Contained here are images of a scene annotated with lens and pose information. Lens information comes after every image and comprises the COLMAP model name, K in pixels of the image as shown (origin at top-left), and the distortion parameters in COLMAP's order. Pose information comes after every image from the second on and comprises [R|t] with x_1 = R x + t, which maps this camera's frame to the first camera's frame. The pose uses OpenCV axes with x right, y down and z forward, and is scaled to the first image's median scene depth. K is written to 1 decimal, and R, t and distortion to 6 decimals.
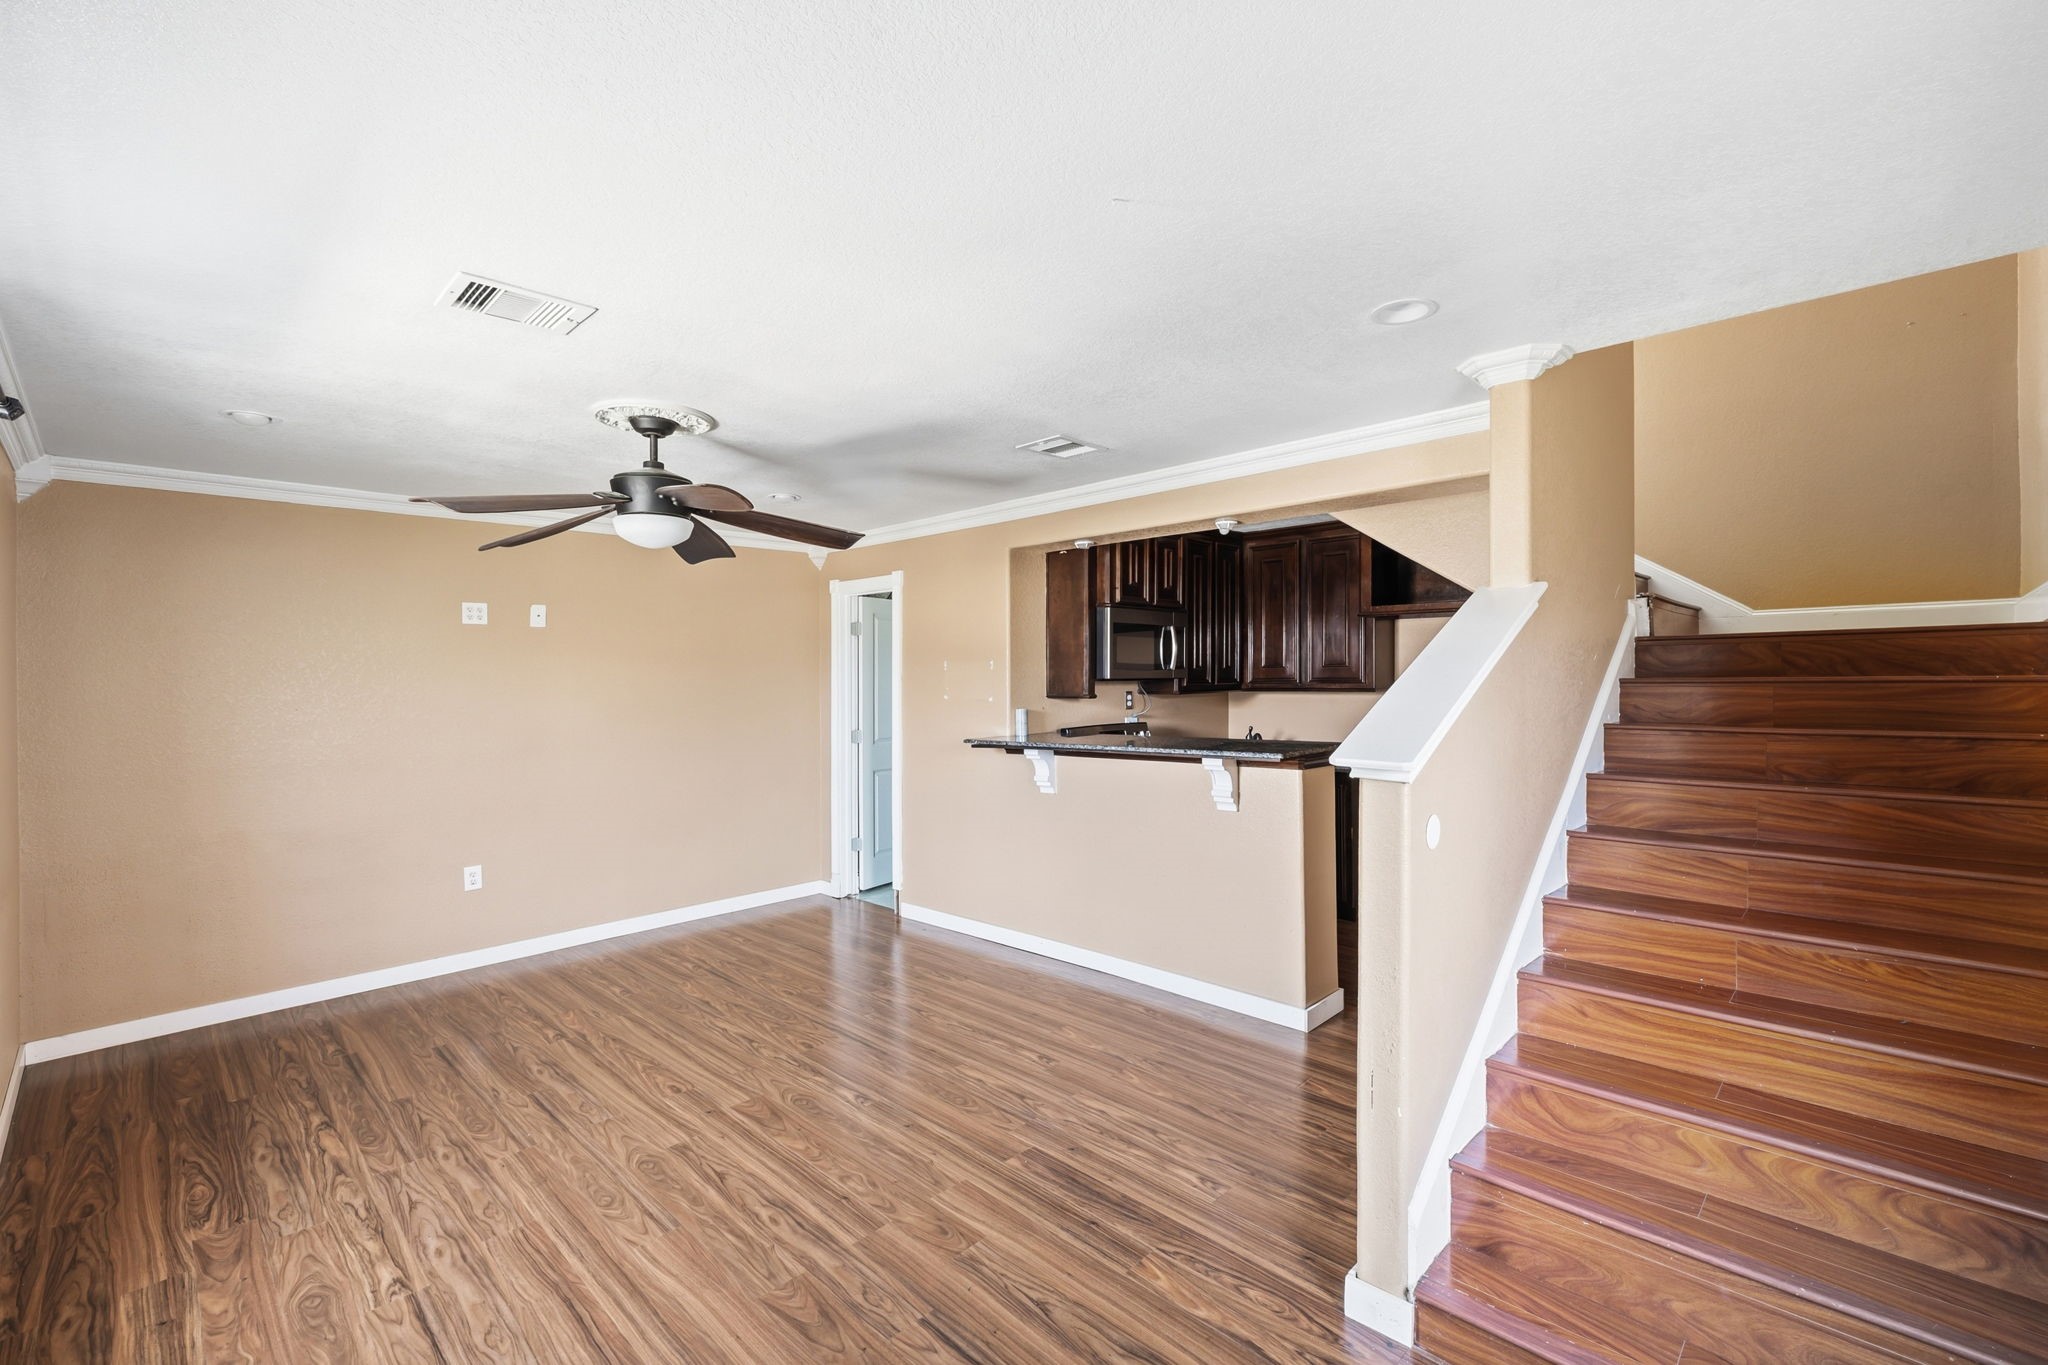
lens RADIAL K [[891.2, 0, 1059.9], [0, 891.2, 657.9], [0, 0, 1]] dist [-0.004056, 0.000732]
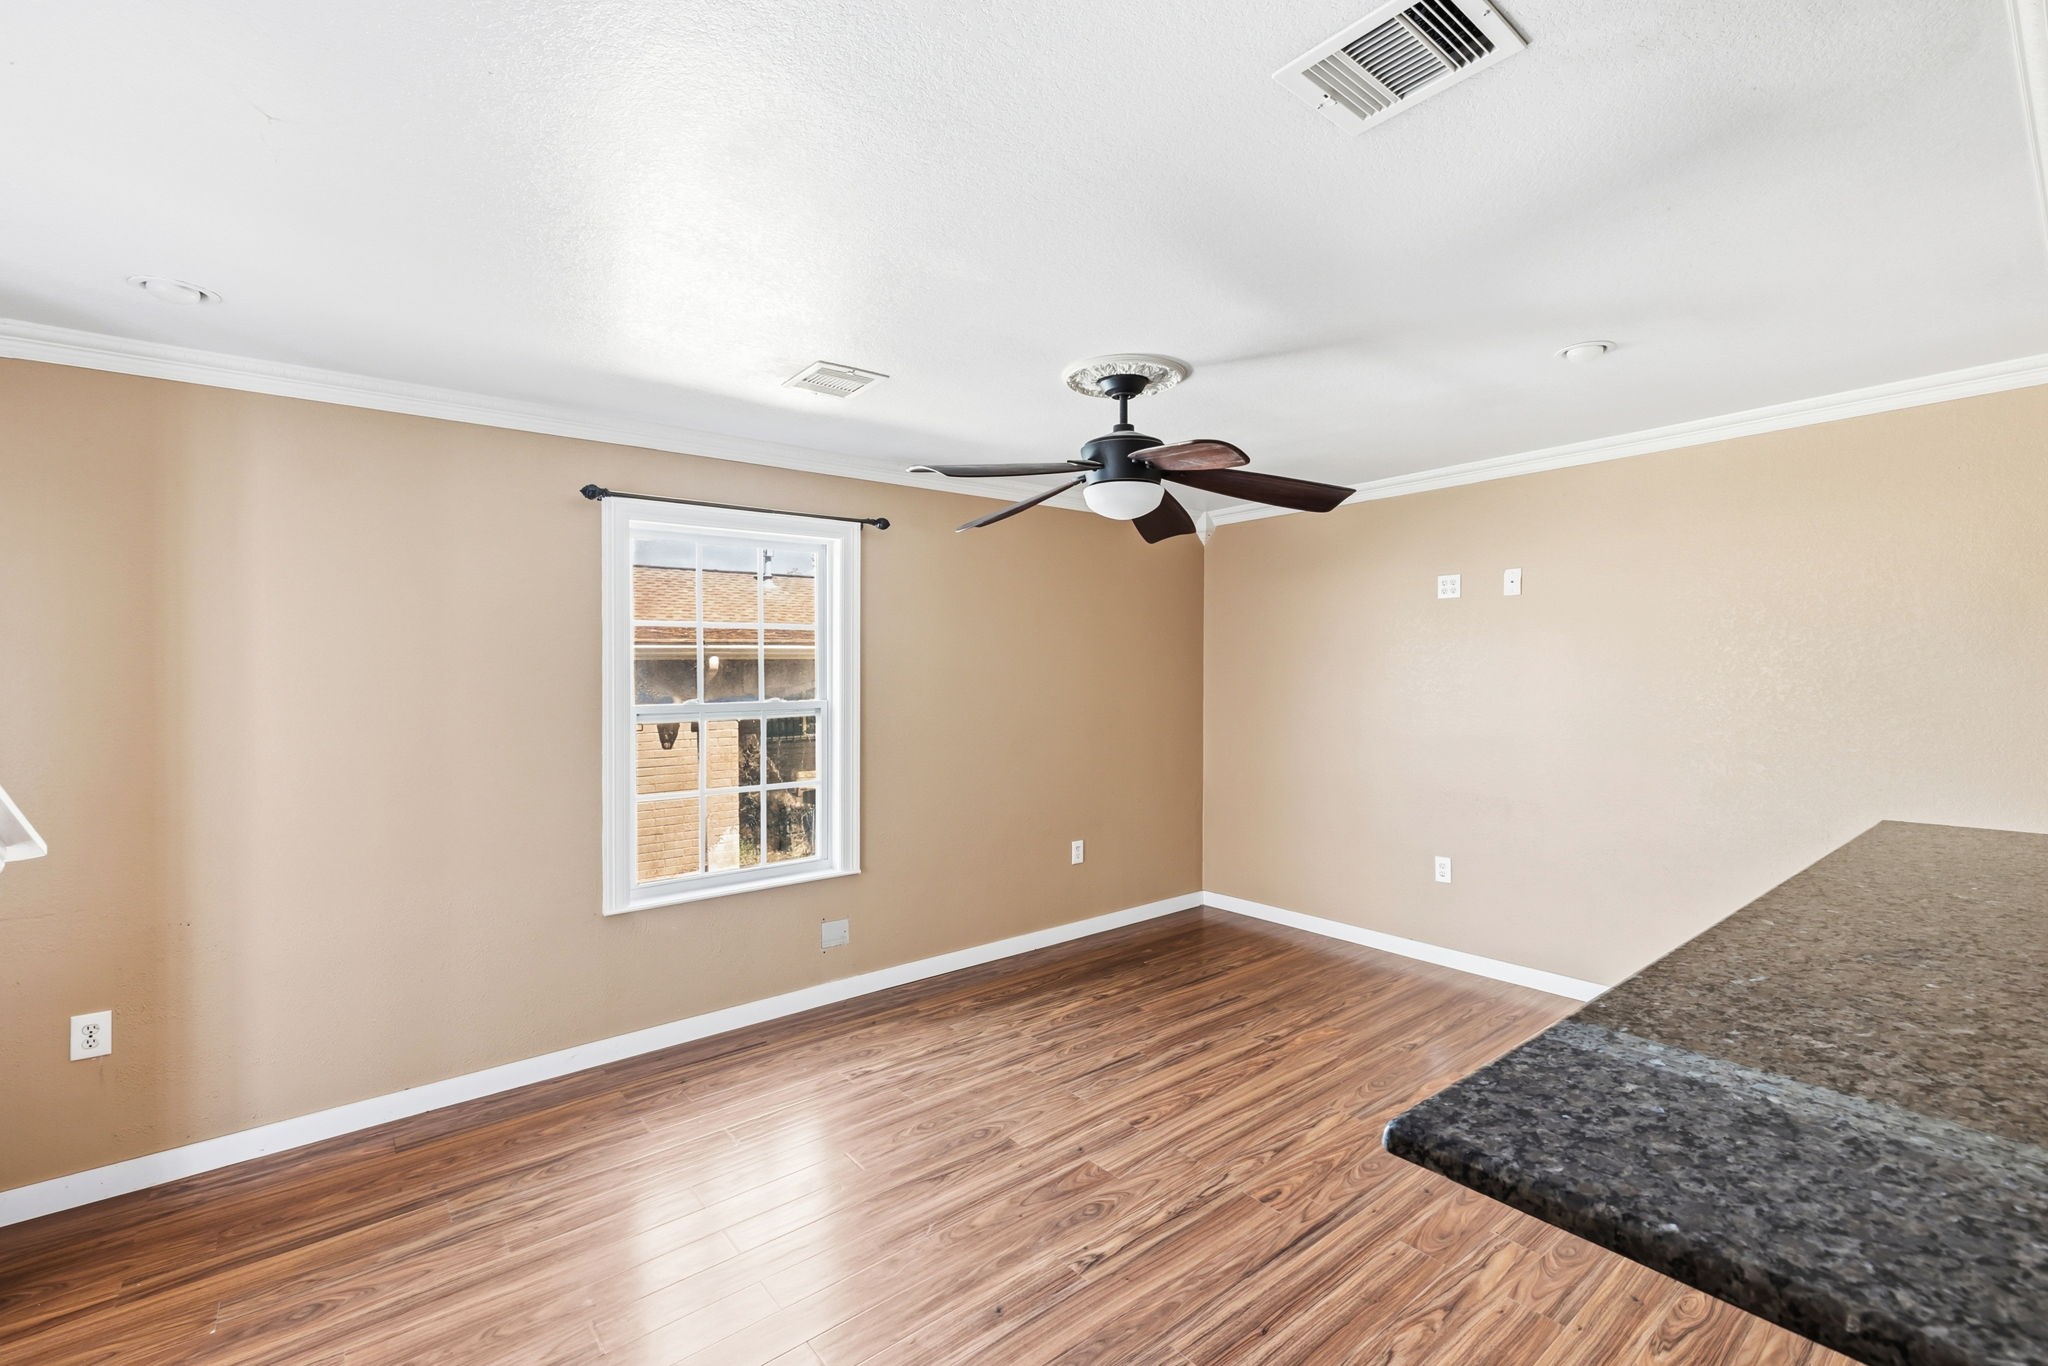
lens RADIAL K [[891.2, 0, 1046.9], [0, 891.2, 657.2], [0, 0, 1]] dist [-0.004056, 0.000732]
pose [[-0.132422, 0.005309, -0.991179, 0.477485], [0.030474, 0.999535, 0.001283, 0.015735], [0.990725, -0.030035, -0.132522, 1.071254]]
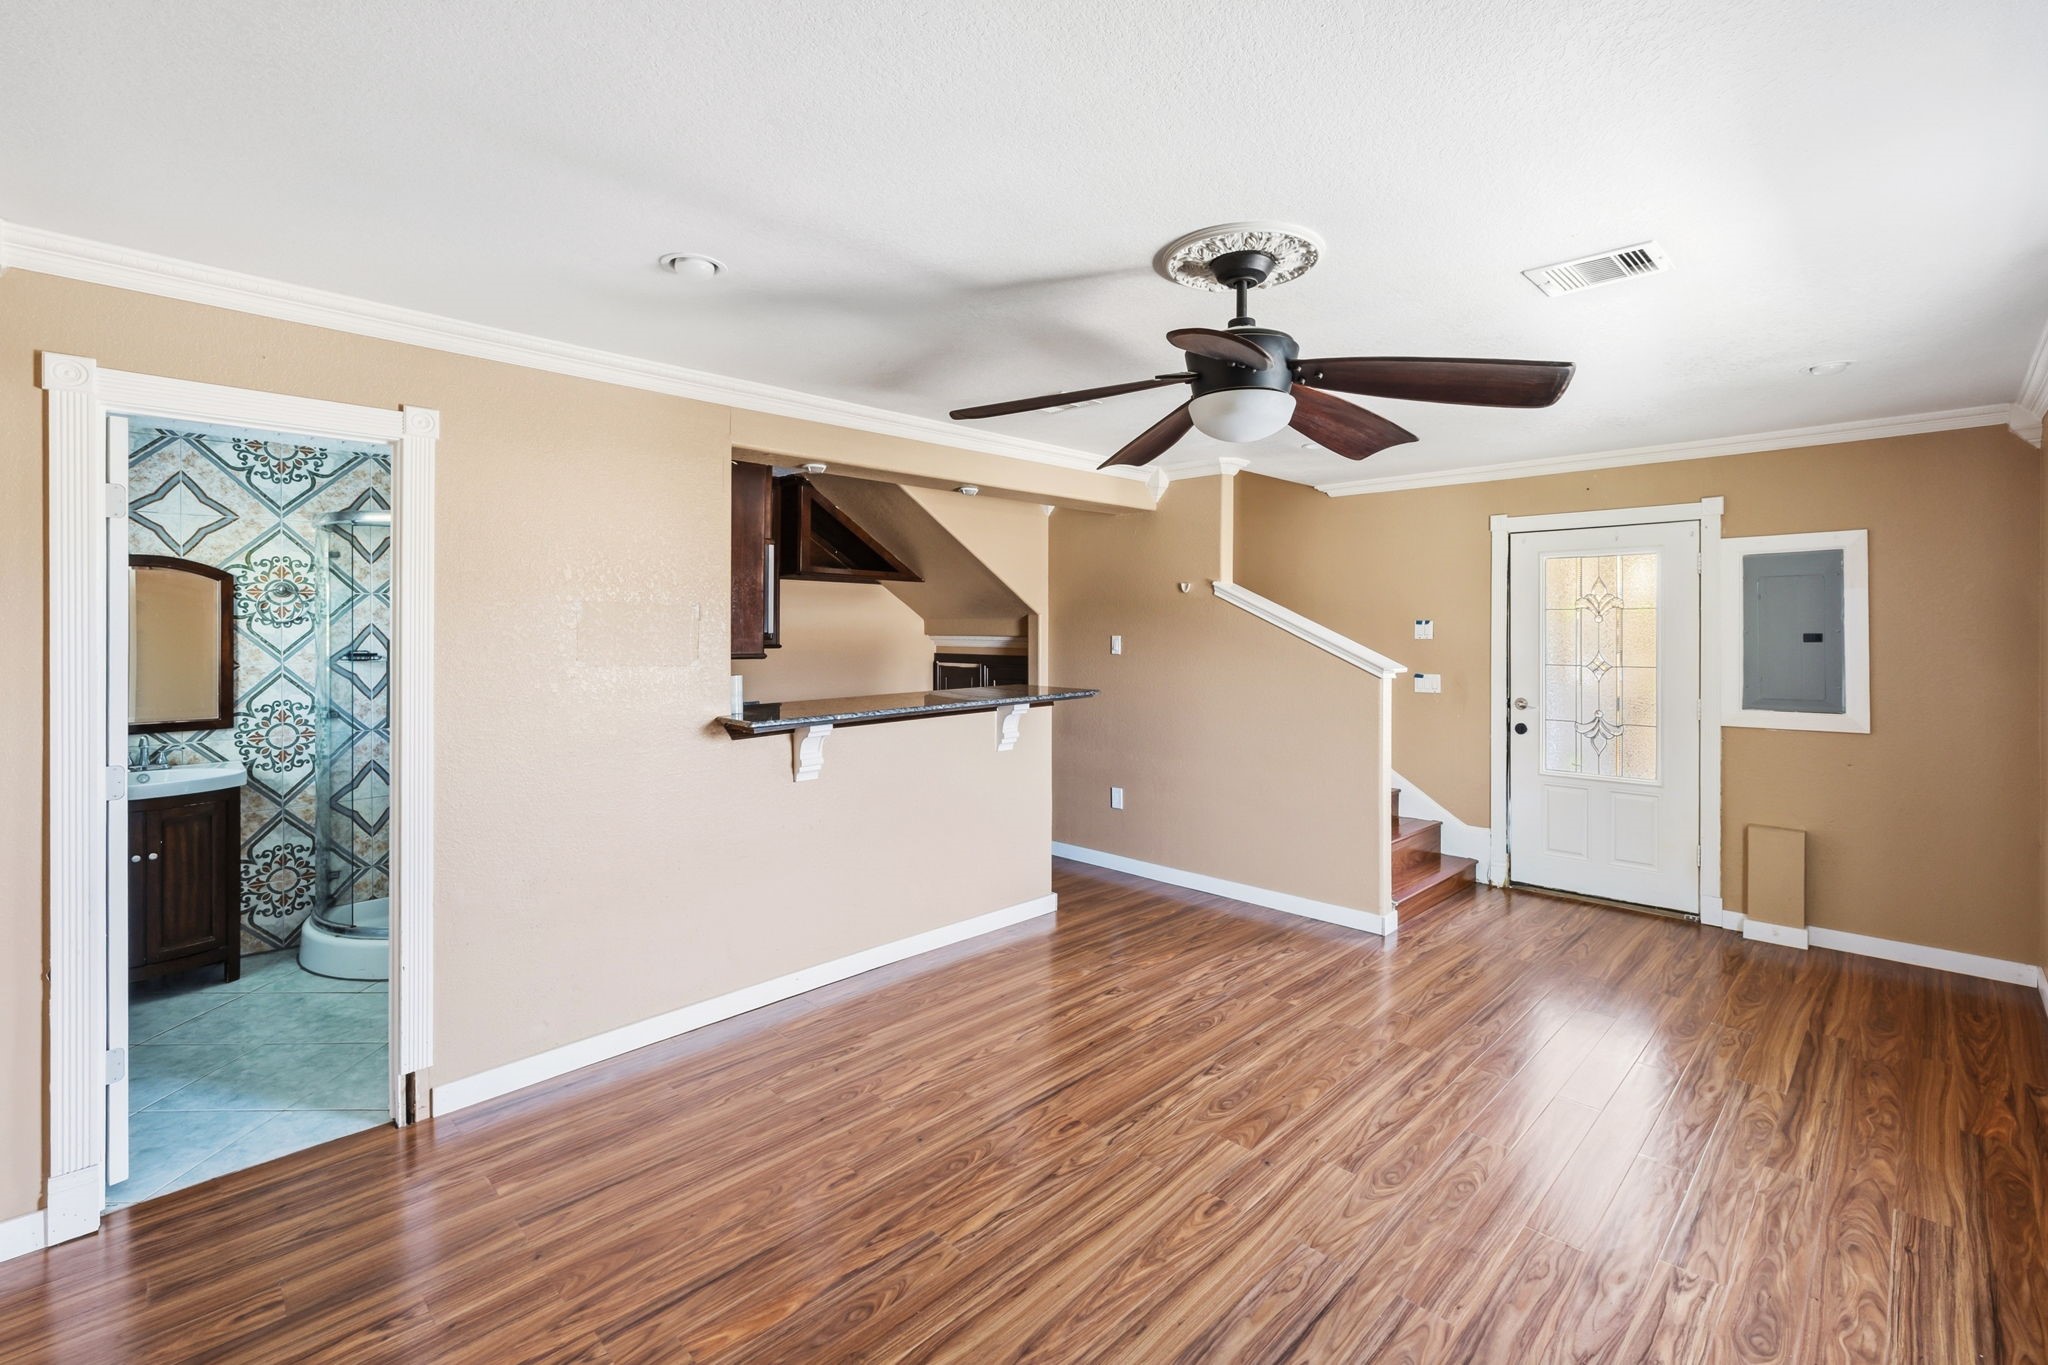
lens RADIAL K [[891.2, 0, 1071.1], [0, 891.2, 617.2], [0, 0, 1]] dist [-0.004056, 0.000732]
pose [[0.003368, 0.024421, 0.999696, -1.183221], [-0.018052, 0.999540, -0.024357, 0.037167], [-0.999831, -0.017965, 0.003807, 1.153176]]
